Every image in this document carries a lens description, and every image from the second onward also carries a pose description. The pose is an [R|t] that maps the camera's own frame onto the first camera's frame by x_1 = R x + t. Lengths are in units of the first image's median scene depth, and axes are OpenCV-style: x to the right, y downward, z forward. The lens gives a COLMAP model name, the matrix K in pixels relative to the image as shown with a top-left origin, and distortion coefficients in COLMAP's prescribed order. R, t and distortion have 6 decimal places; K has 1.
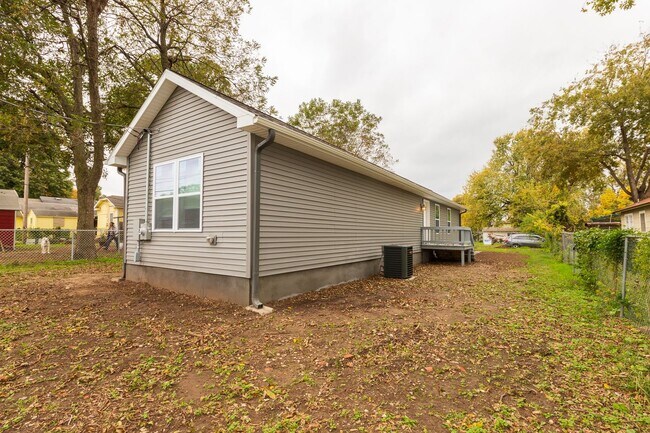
lens RADIAL K [[300.6, 0, 328.7], [0, 300.6, 223.5], [0, 0, 1]] dist [-0.001310, -0.001179]
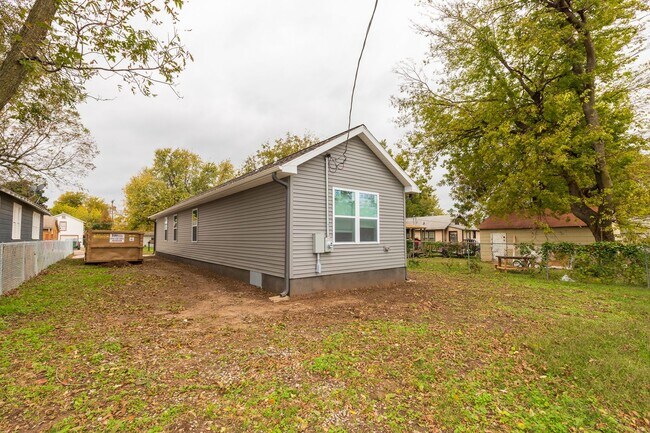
lens RADIAL K [[295.0, 0, 322.8], [0, 295.0, 228.5], [0, 0, 1]] dist [-0.002864, 0.000148]
pose [[0.327654, 0.023508, 0.944505, -1.838775], [-0.029466, 0.999458, -0.014654, -0.018466], [-0.944338, -0.023030, 0.328169, 0.719826]]
